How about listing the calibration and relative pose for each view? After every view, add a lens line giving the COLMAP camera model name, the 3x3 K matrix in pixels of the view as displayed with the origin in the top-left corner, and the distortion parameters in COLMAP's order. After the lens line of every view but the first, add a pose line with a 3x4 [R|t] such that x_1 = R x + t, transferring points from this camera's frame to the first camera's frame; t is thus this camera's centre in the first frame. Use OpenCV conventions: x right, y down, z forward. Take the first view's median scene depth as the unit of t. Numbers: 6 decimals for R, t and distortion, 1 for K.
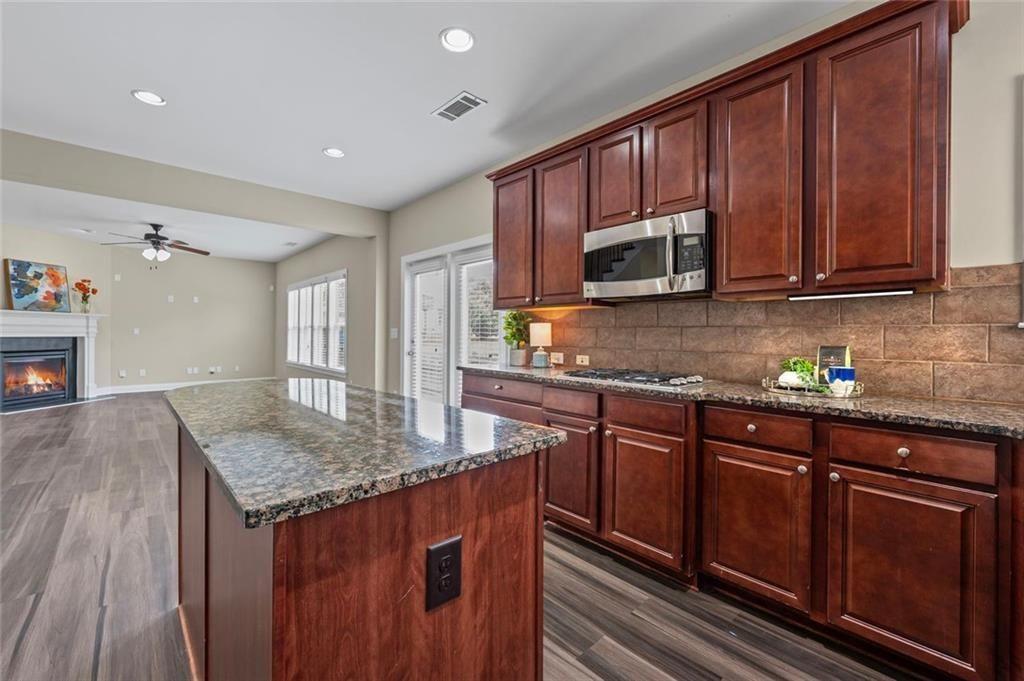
lens RADIAL K [[423.1, 0, 507.6], [0, 423.1, 332.8], [0, 0, 1]] dist [-0.000141, 0.000281]
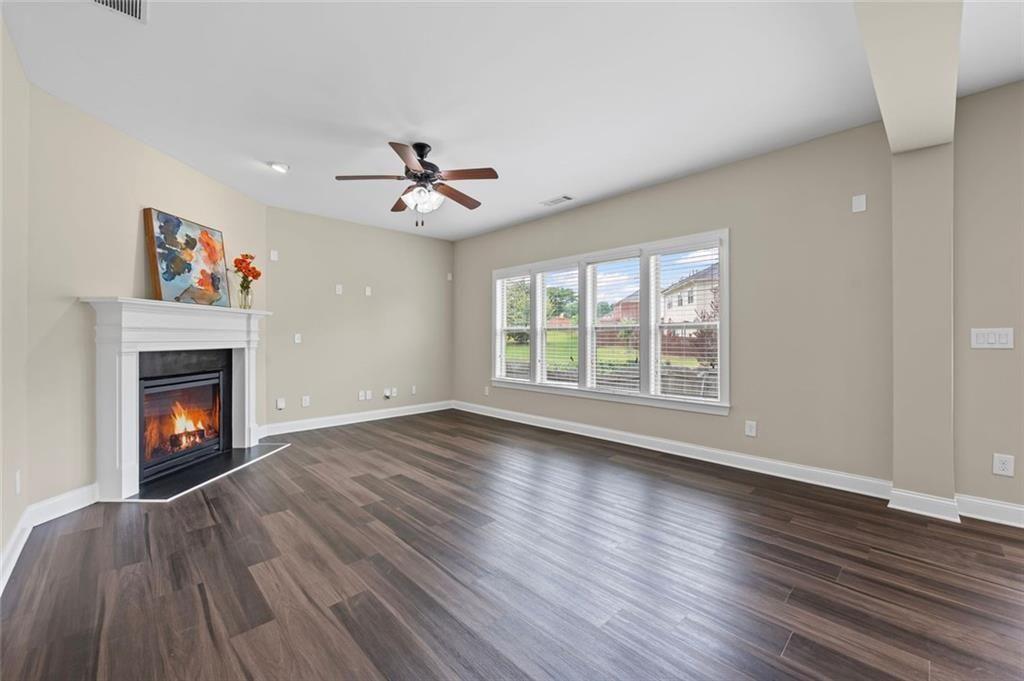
lens RADIAL K [[405.8, 0, 512.6], [0, 405.8, 327.8], [0, 0, 1]] dist [-0.007378, 0.000168]
pose [[0.999126, -0.012550, 0.039883, -0.681161], [0.013416, 0.999678, -0.021530, -0.002103], [-0.039600, 0.022046, 0.998972, 0.428865]]
